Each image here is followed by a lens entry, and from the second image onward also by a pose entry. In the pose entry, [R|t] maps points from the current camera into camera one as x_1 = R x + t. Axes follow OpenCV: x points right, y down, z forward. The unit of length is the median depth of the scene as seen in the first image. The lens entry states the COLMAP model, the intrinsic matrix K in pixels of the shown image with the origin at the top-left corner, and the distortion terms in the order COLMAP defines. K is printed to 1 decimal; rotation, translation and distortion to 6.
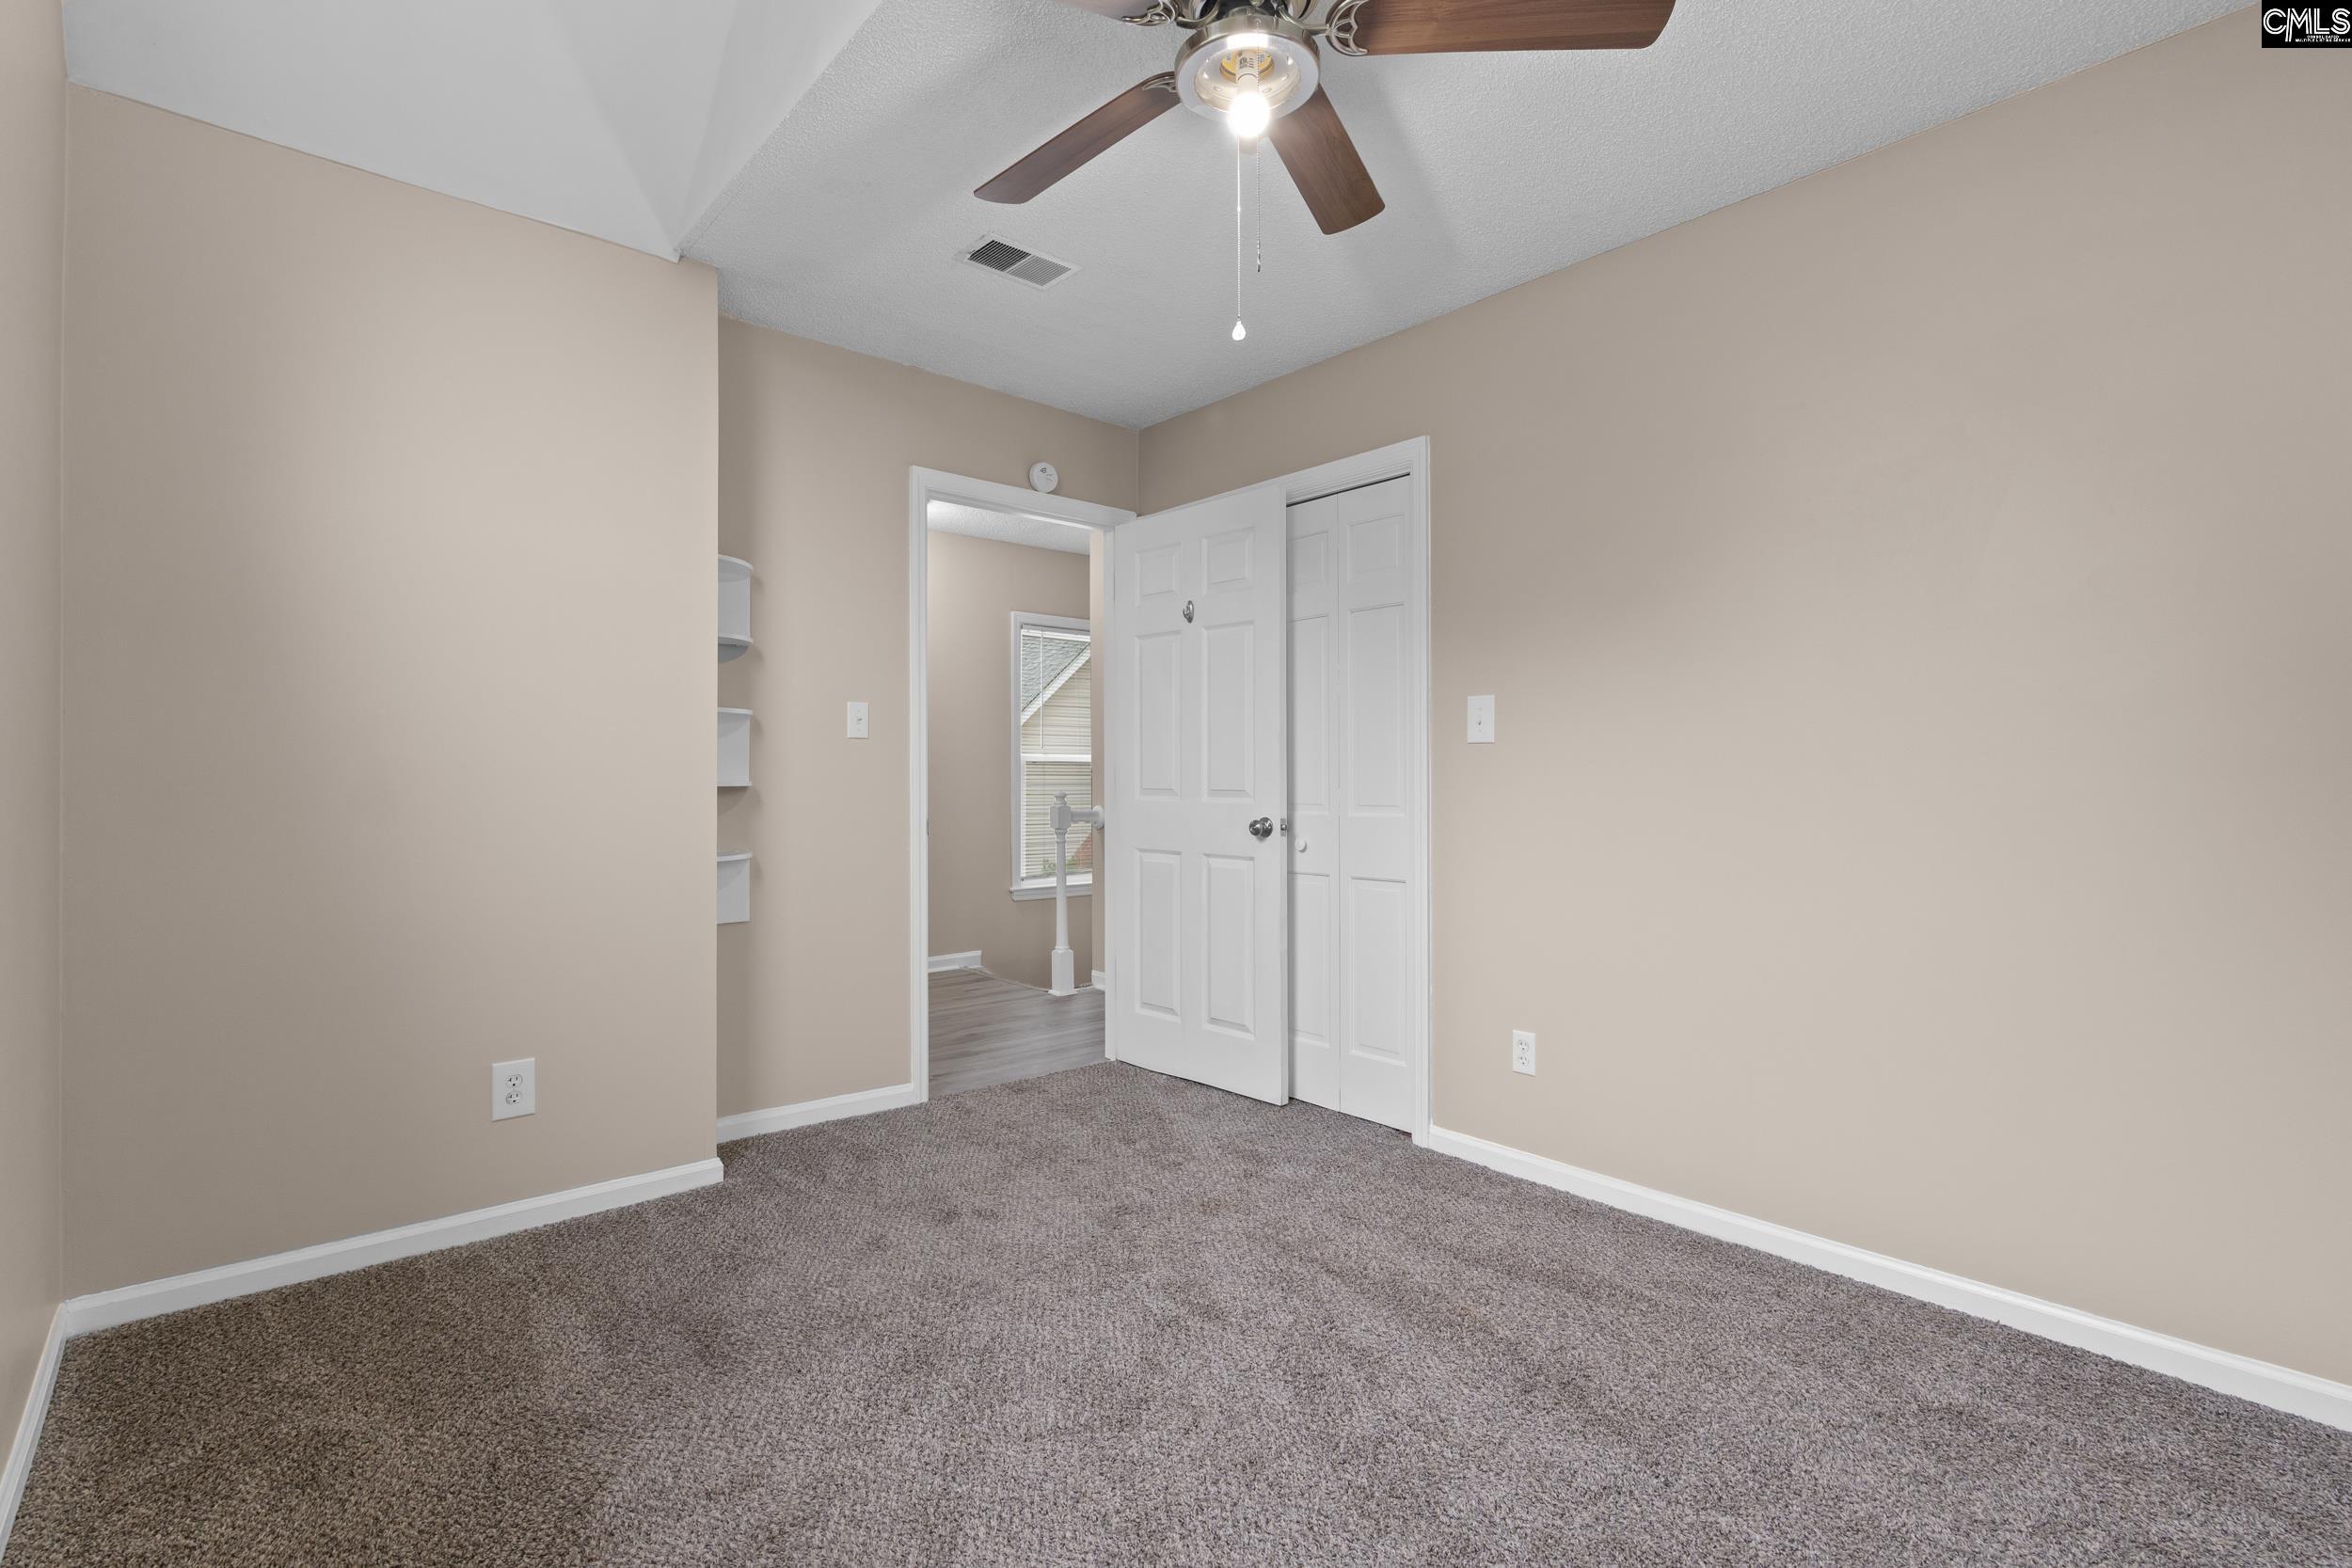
lens RADIAL K [[1094.2, 0, 1174.3], [0, 1094.2, 772.5], [0, 0, 1]] dist [-0.006115, 0.000289]
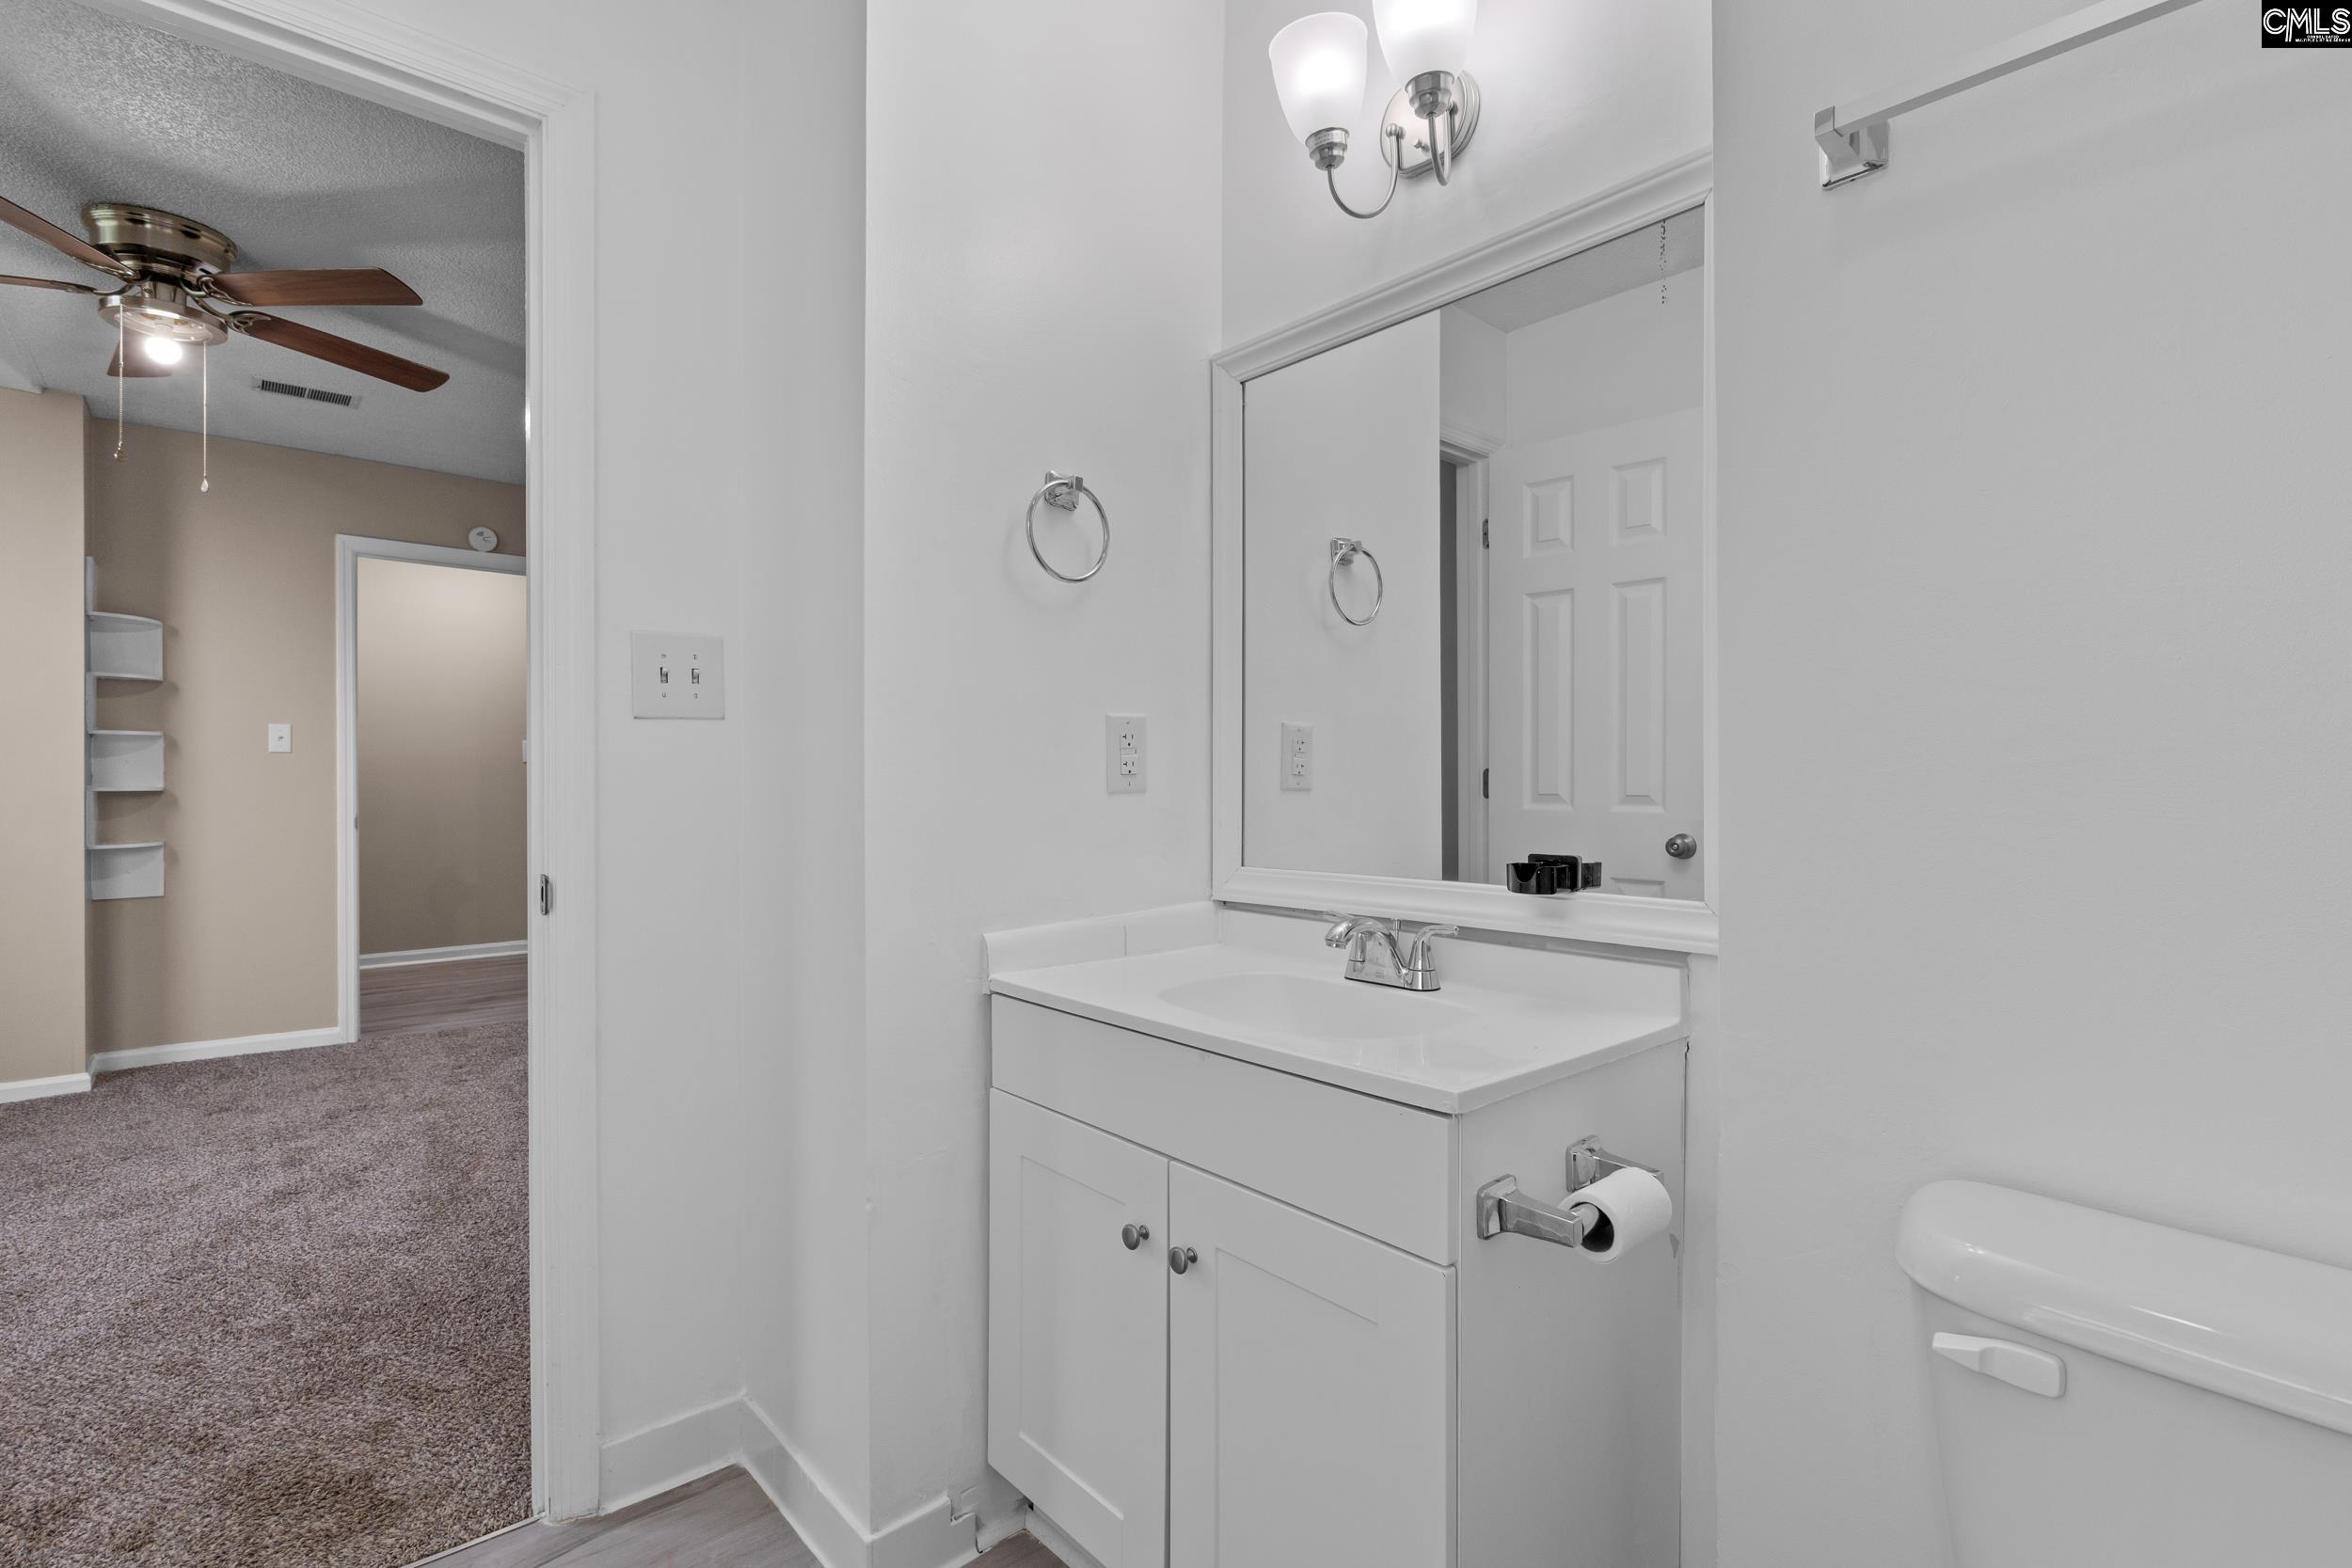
lens RADIAL K [[1094.2, 0, 1179.7], [0, 1094.2, 786.2], [0, 0, 1]] dist [-0.006115, 0.000289]
pose [[0.999860, 0.004526, 0.016127, 0.730510], [-0.004755, 0.999887, 0.014231, -0.015551], [-0.016061, -0.014306, 0.999769, -0.274604]]
